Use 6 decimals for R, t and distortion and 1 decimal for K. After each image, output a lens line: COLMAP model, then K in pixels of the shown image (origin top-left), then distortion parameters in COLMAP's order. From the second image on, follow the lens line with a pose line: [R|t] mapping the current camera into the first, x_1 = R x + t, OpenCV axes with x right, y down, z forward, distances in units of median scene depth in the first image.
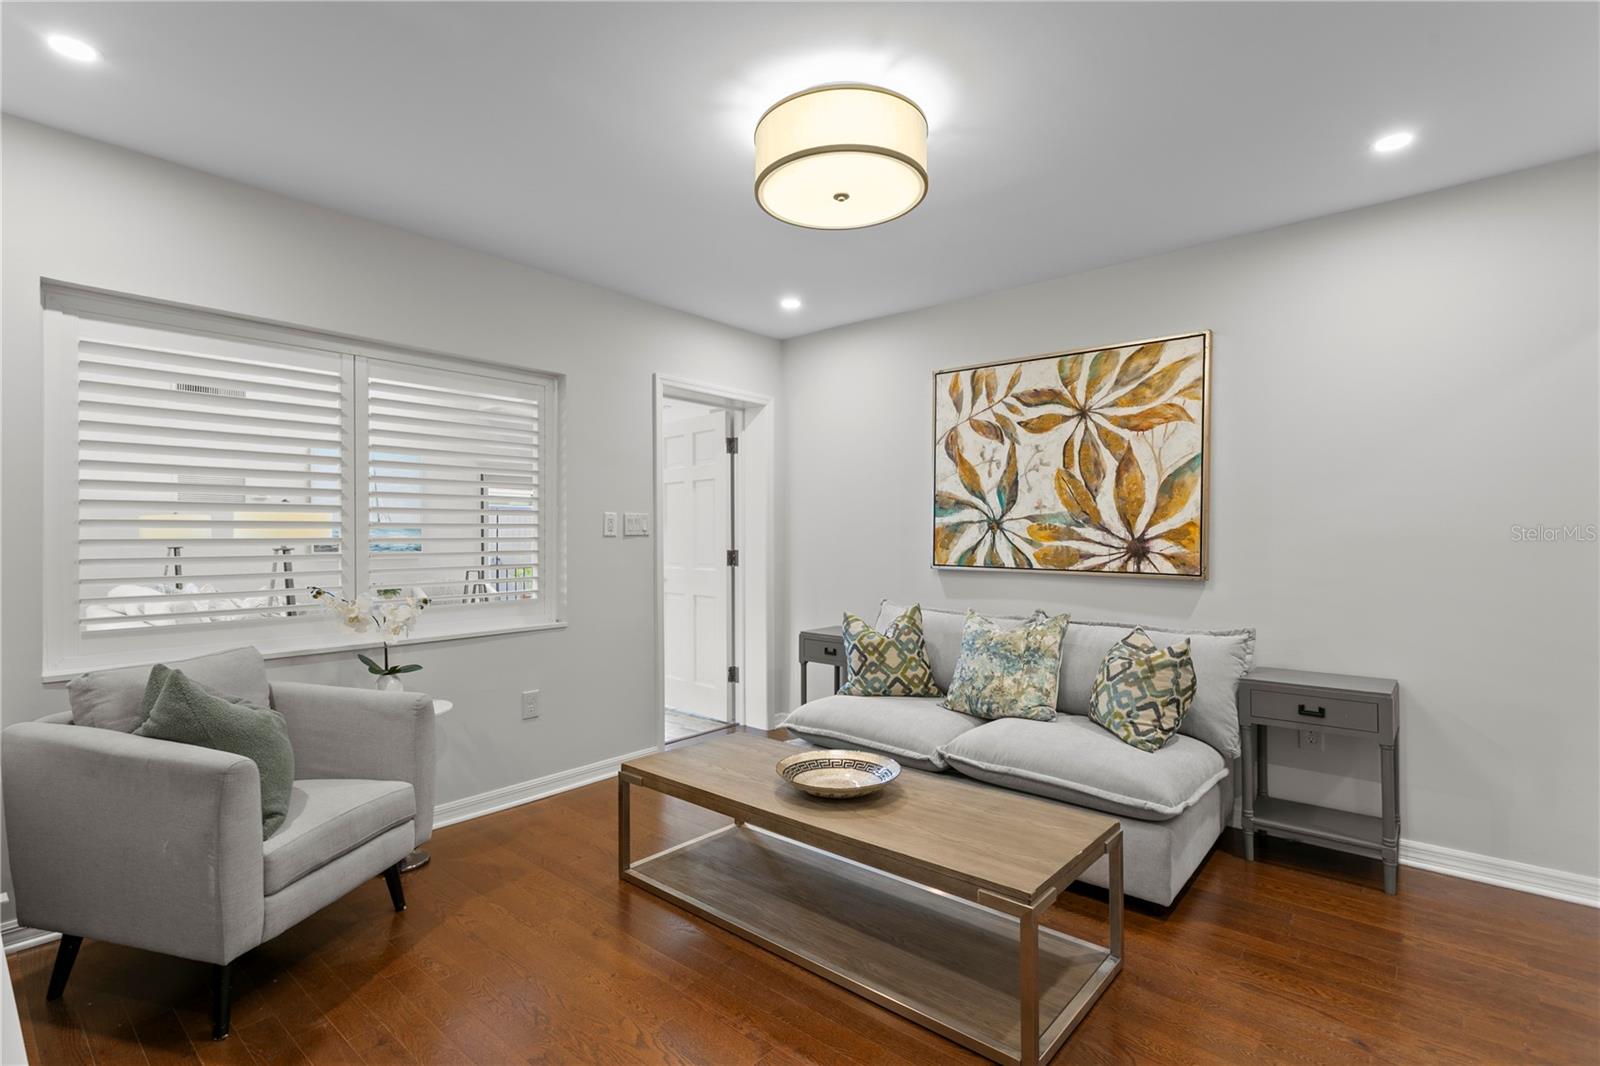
lens RADIAL K [[755.2, 0, 803.5], [0, 755.2, 533.2], [0, 0, 1]] dist [-0.000142, 0.001010]
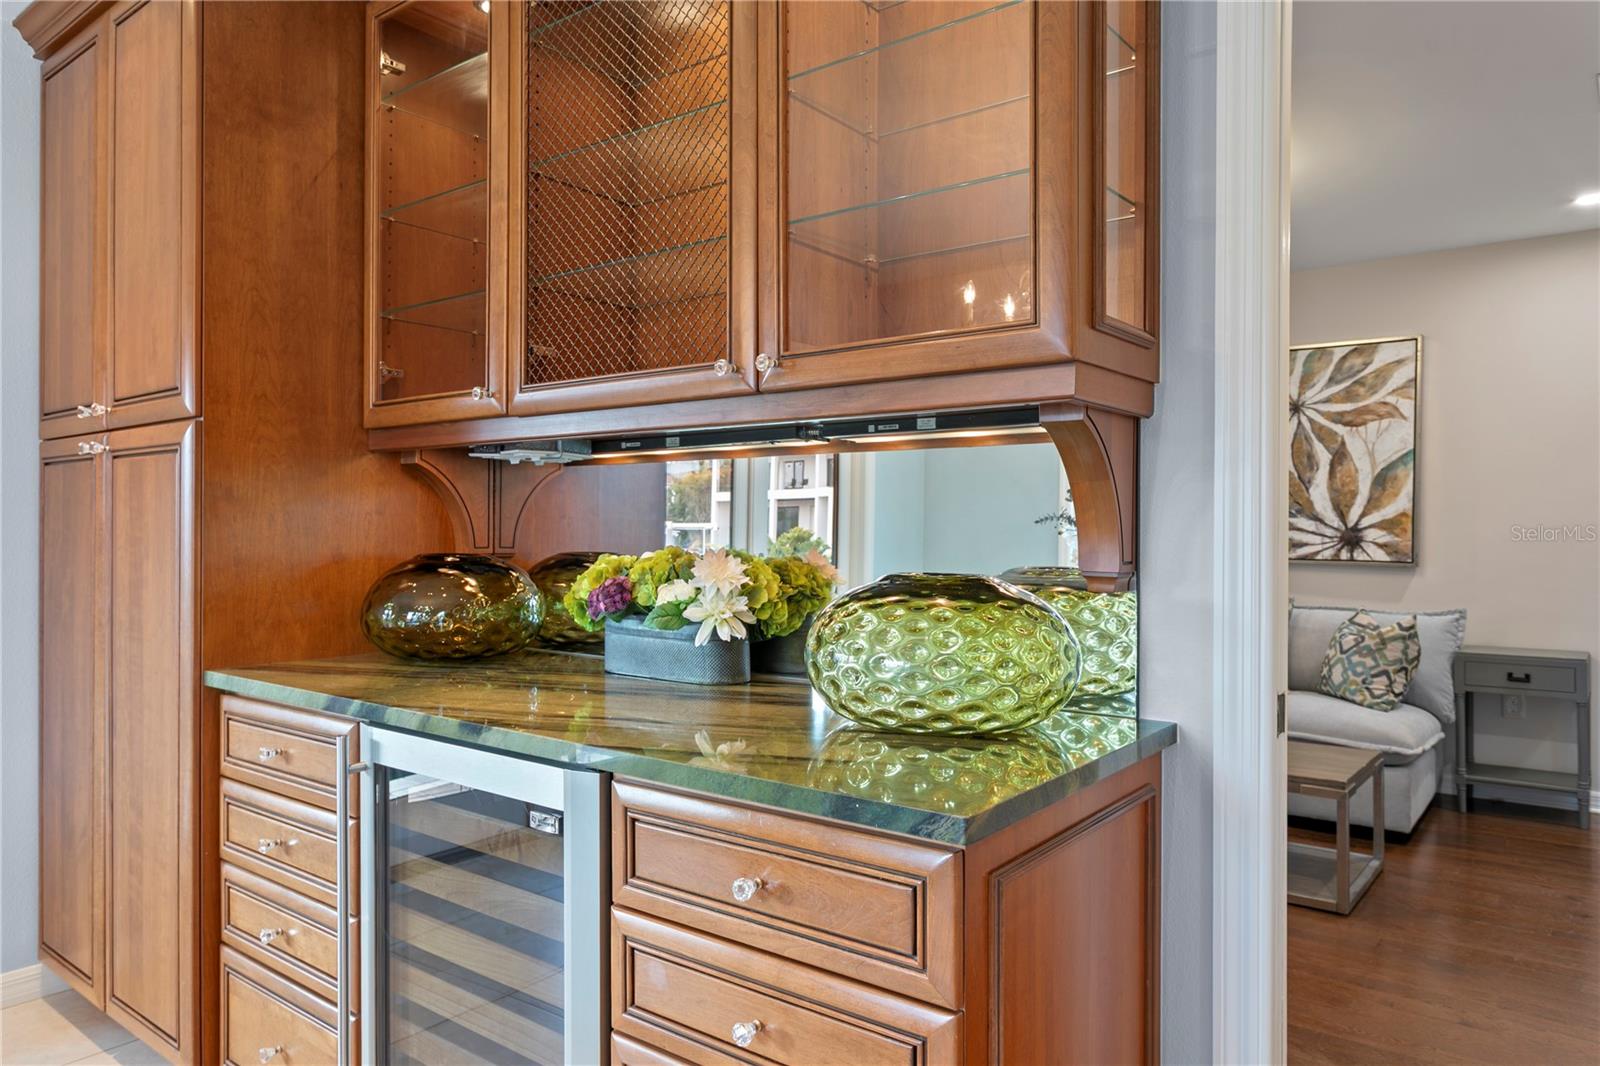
lens RADIAL K [[1056.0, 0, 797.4], [0, 1056.0, 530.4], [0, 0, 1]] dist [-0.007879, 0.001516]
pose [[0.999199, 0.001939, 0.039961, -0.415085], [-0.002124, 0.999987, 0.004588, 0.005467], [-0.039952, -0.004669, 0.999191, -0.471705]]
